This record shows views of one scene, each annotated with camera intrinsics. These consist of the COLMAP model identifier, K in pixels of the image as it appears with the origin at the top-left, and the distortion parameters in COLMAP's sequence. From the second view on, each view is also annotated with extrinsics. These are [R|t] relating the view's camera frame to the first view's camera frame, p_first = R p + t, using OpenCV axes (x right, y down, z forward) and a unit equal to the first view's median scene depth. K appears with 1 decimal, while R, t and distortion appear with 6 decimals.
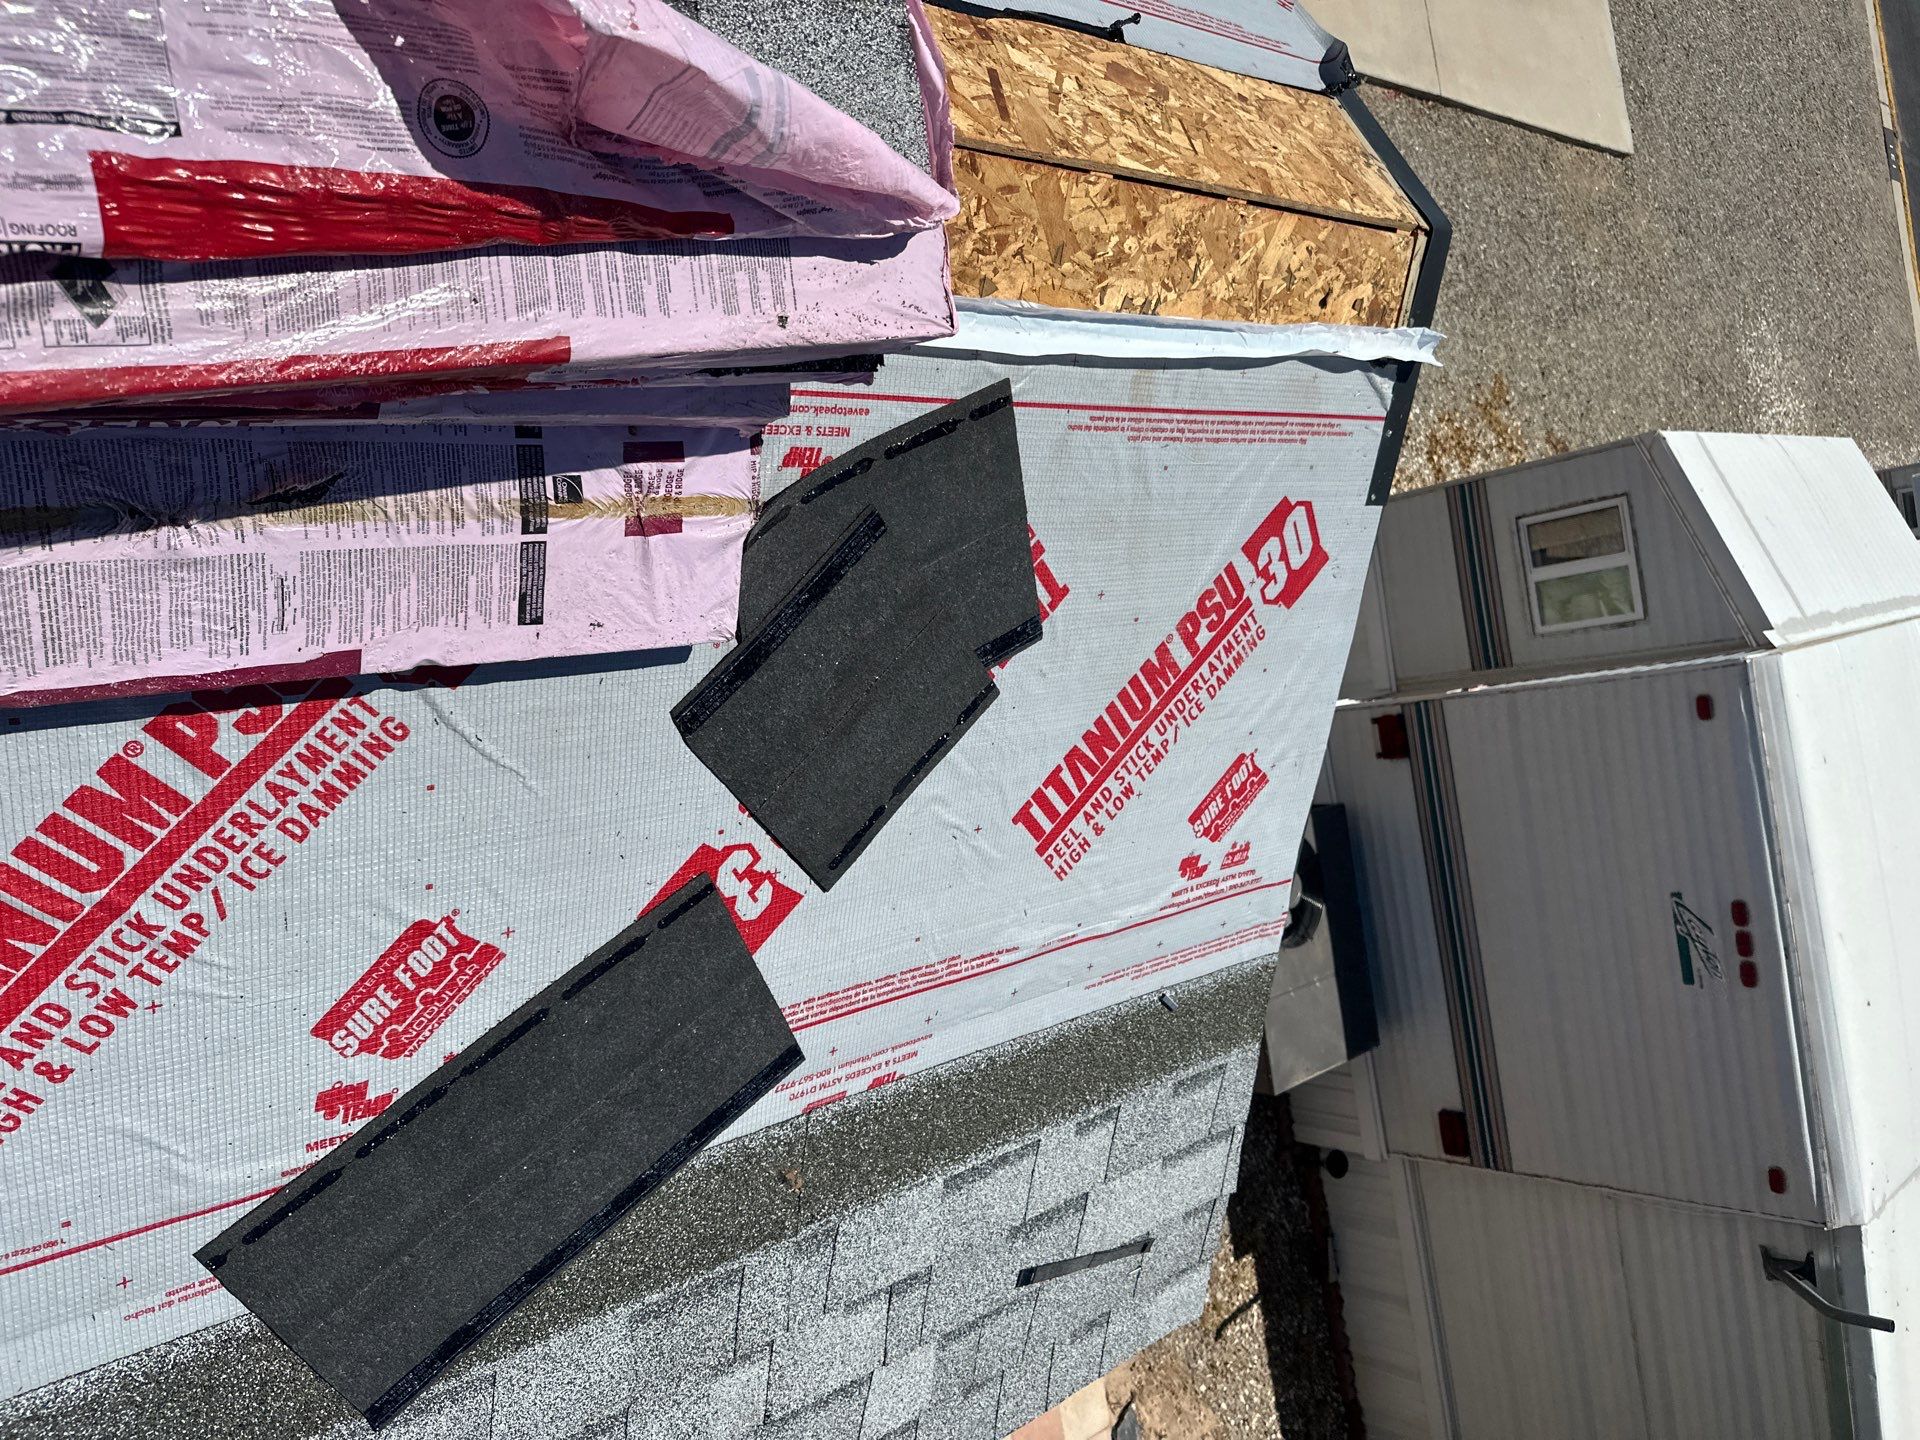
lens RADIAL K [[1448.3, 0, 940.6], [0, 1448.3, 785.6], [0, 0, 1]] dist [0.054302, -0.092395]
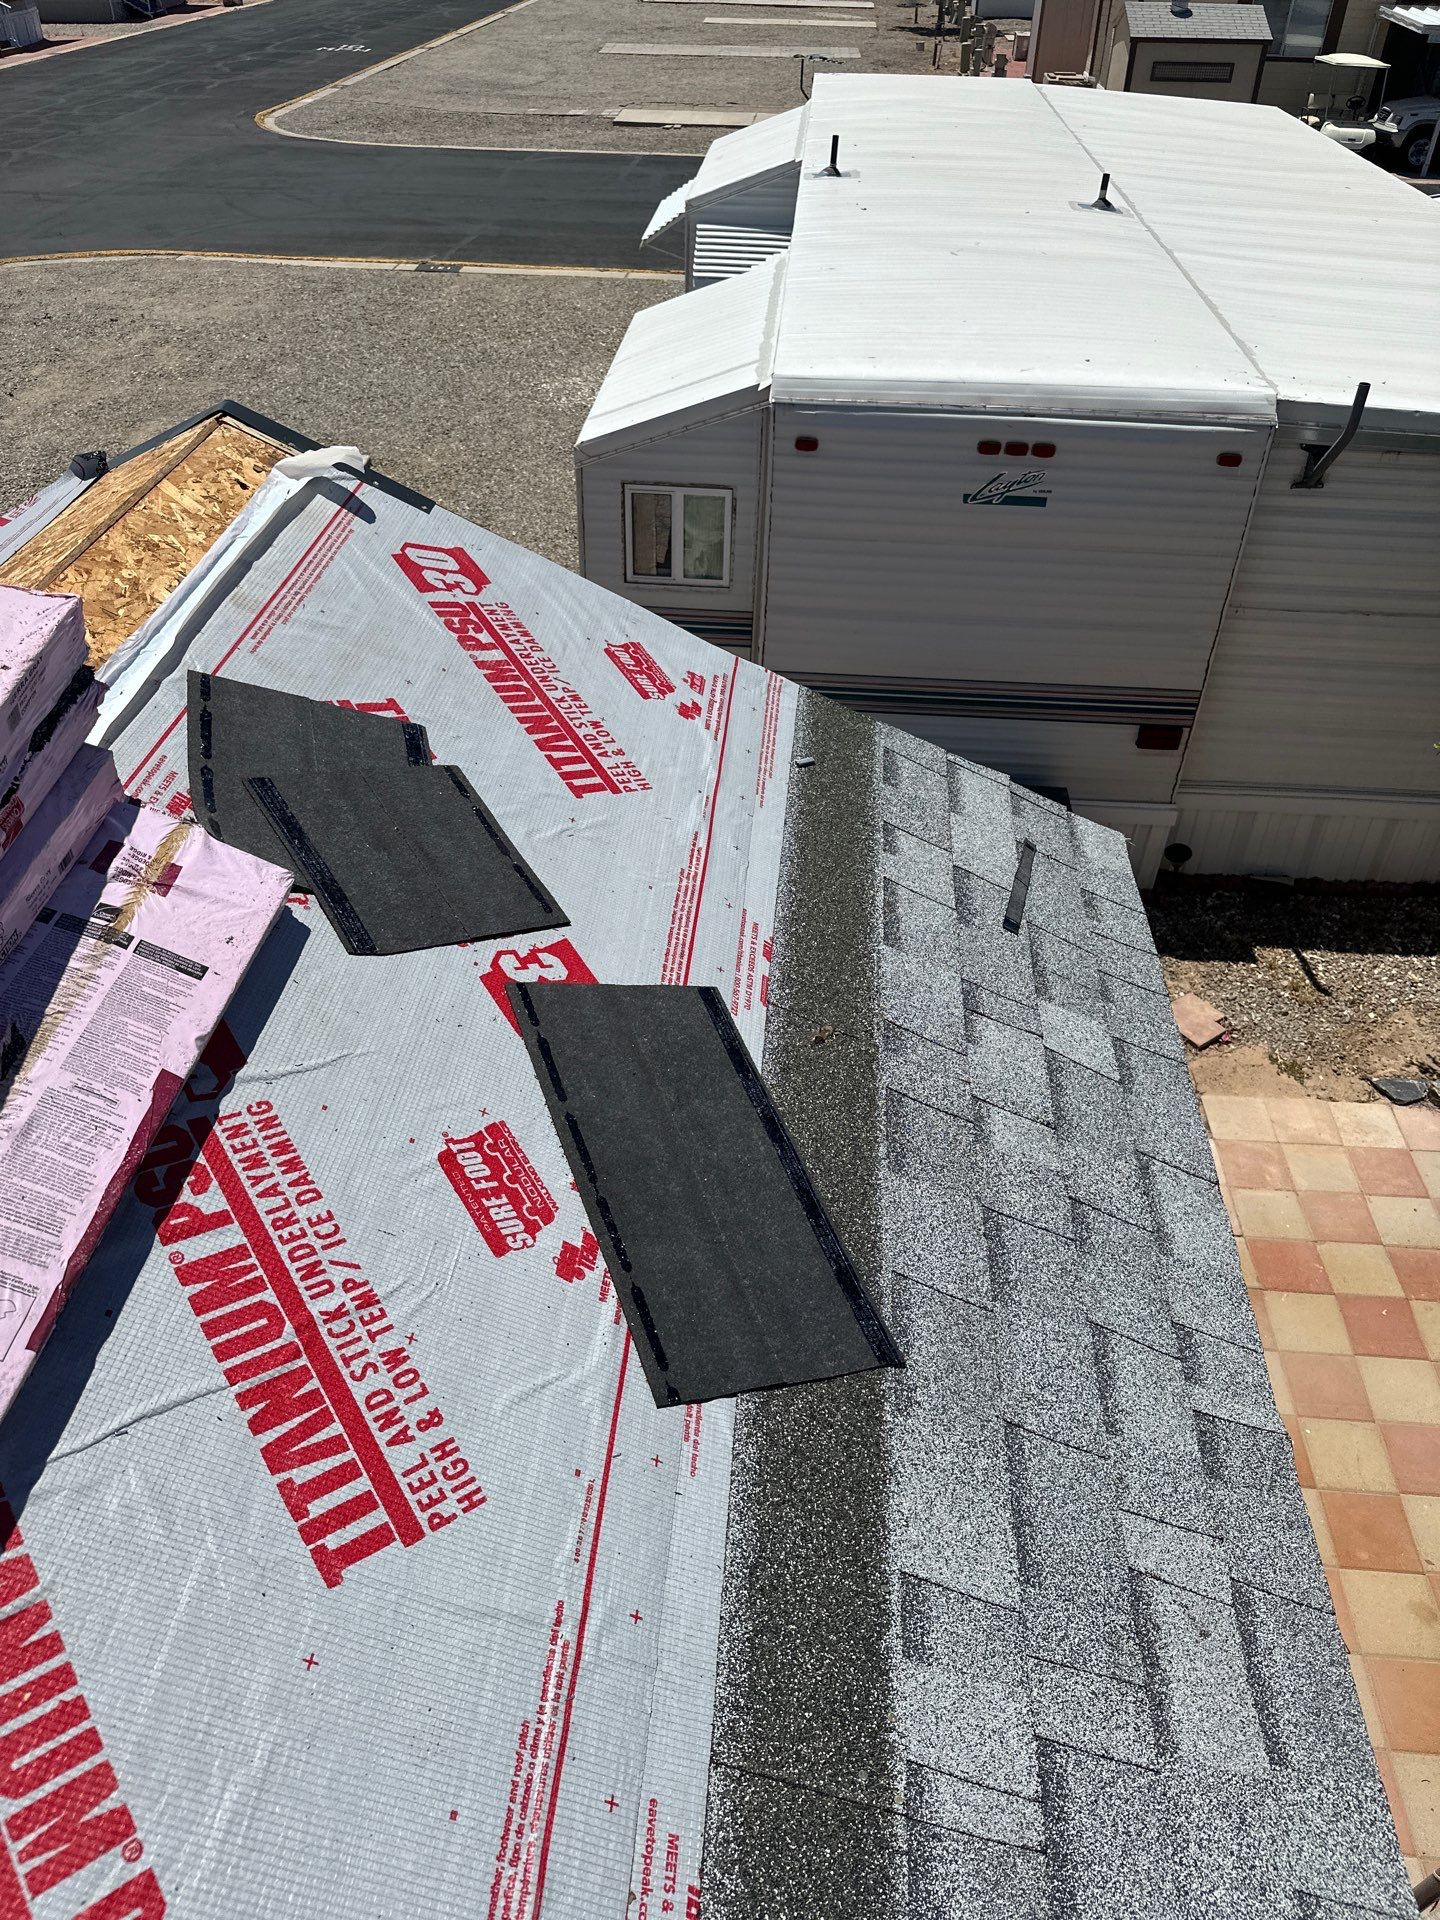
lens RADIAL K [[1411.5, 0, 746.6], [0, 1411.5, 962.8], [0, 0, 1]] dist [0.189714, -0.452418]
pose [[0.224580, -0.957815, 0.179317, -0.324759], [0.972652, 0.209147, -0.101021, 0.383004], [0.059256, 0.197100, 0.978591, -0.141697]]
